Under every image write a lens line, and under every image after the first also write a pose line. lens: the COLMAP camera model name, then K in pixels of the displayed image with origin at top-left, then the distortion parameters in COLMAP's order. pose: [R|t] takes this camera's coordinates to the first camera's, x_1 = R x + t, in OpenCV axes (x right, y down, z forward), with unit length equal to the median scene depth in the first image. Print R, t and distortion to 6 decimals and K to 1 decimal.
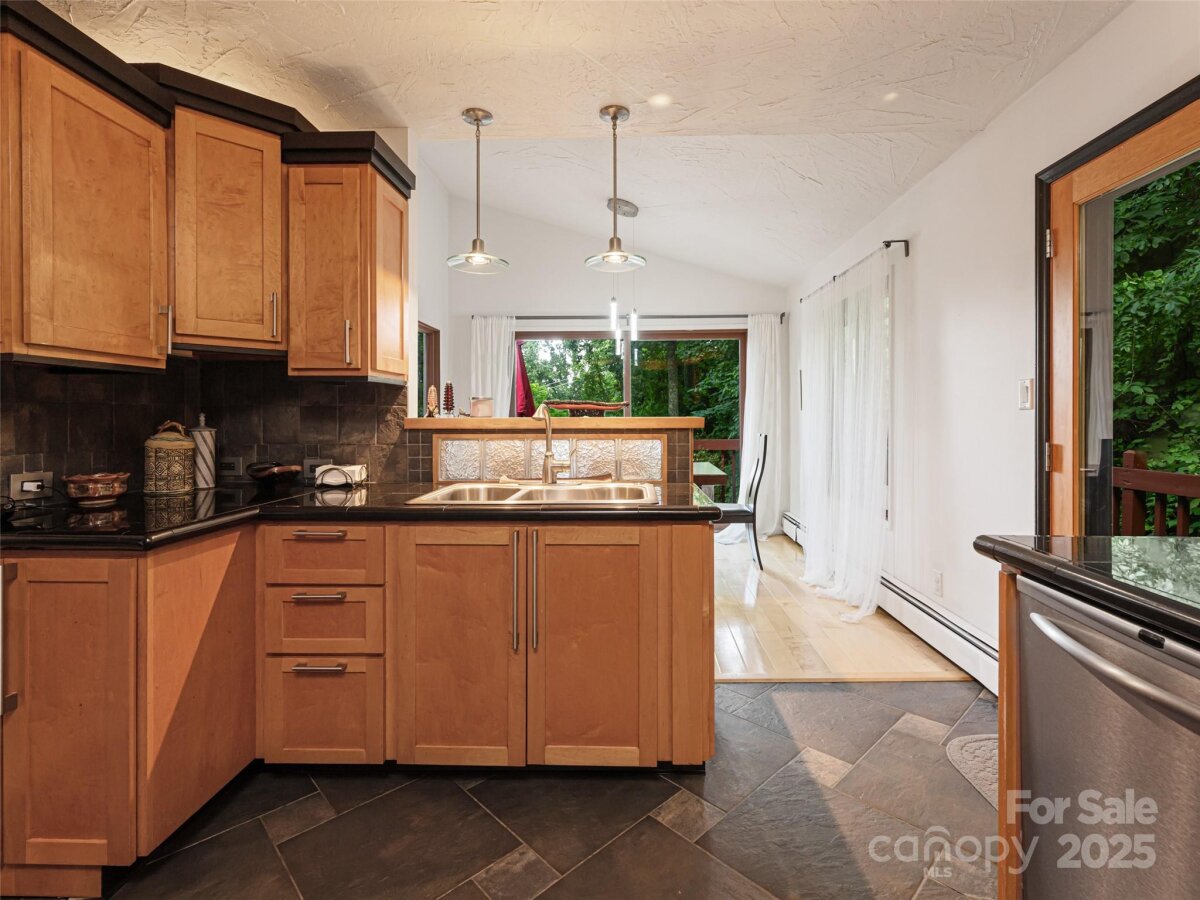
lens RADIAL K [[576.7, 0, 614.3], [0, 576.7, 419.4], [0, 0, 1]] dist [0.001712, 0.000102]
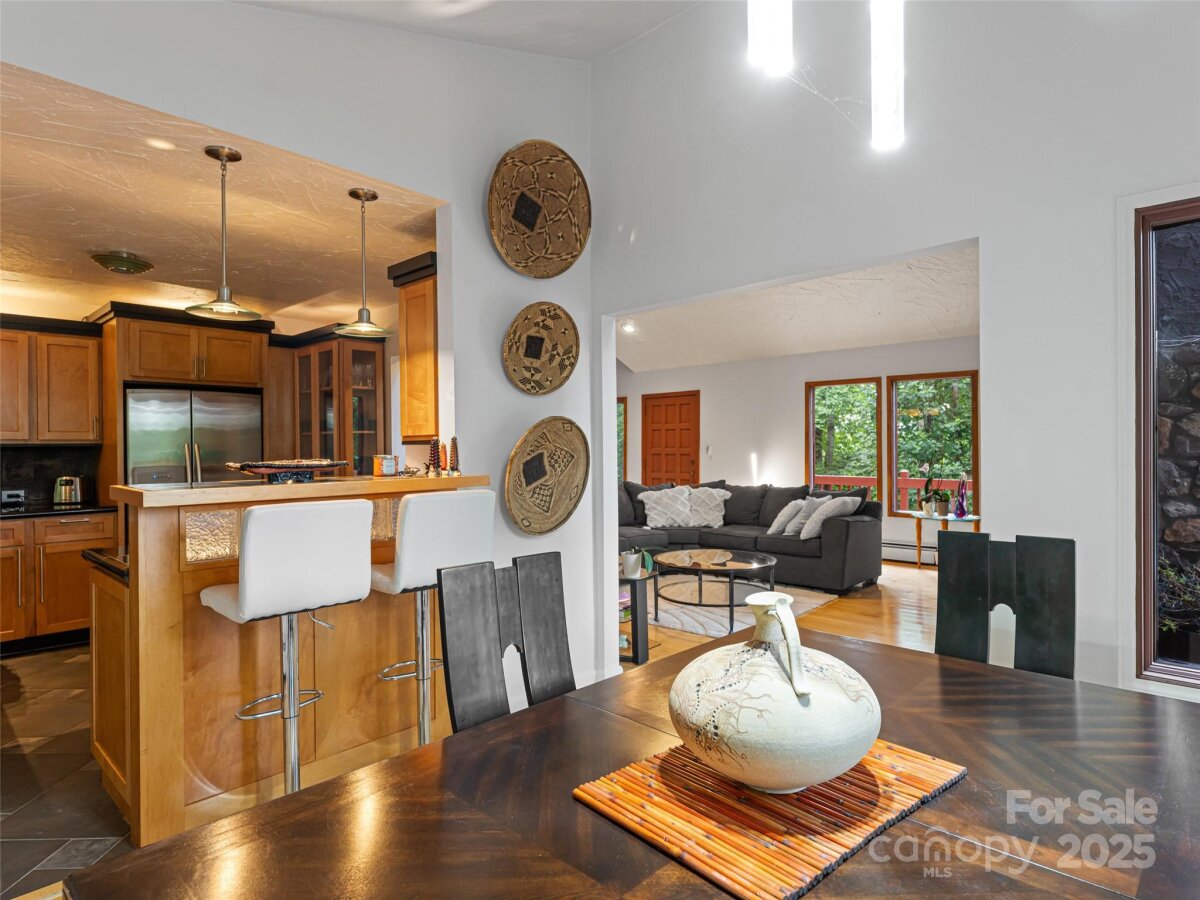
lens RADIAL K [[661.2, 0, 603.6], [0, 661.2, 448.9], [0, 0, 1]] dist [-0.011828, 0.001791]
pose [[-0.657750, 0.009290, -0.753179, 0.434006], [0.006090, 0.999957, 0.007015, -0.065336], [0.753212, 0.000027, -0.657778, 2.377909]]
